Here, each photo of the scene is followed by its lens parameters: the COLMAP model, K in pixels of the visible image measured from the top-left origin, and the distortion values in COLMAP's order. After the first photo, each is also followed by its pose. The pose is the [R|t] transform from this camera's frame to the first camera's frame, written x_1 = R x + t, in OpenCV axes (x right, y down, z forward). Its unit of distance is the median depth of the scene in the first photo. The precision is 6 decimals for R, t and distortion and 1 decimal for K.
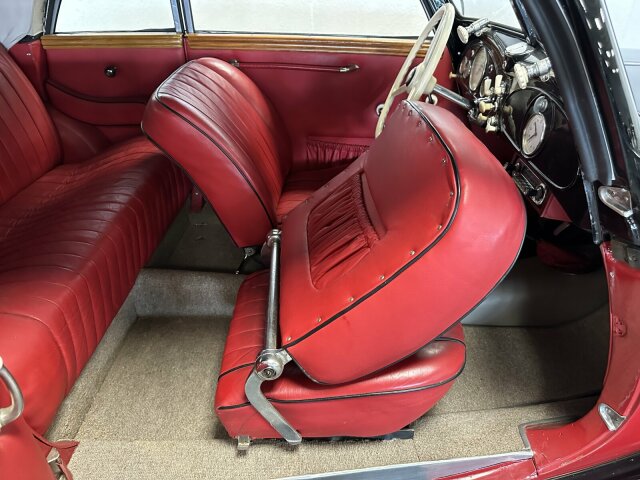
lens RADIAL K [[453.3, 0, 315.1], [0, 453.3, 240.3], [0, 0, 1]] dist [-0.004155, -0.002001]
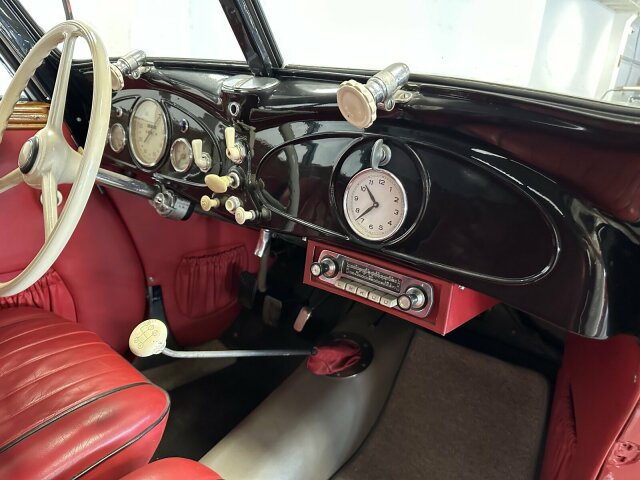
lens RADIAL K [[449.3, 0, 320.0], [0, 449.3, 240.0], [0, 0, 1]] dist [-0.000562, -0.001582]
pose [[0.594737, -0.228645, 0.770720, -0.004427], [0.372026, 0.928148, -0.011731, -0.162088], [-0.712660, 0.293704, 0.637066, 0.534084]]
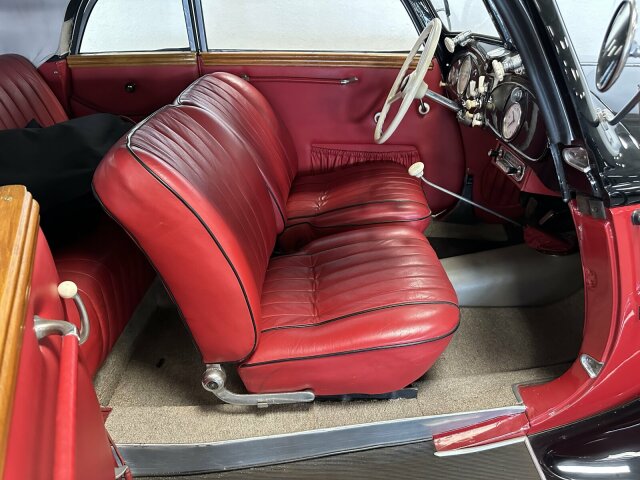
lens RADIAL K [[449.3, 0, 320.0], [0, 449.3, 240.0], [0, 0, 1]] dist [-0.000562, -0.001582]
pose [[0.999745, -0.018994, 0.012197, -0.022209], [0.019661, 0.998171, -0.057174, 0.096975], [-0.011088, 0.057399, 0.998290, -0.096913]]
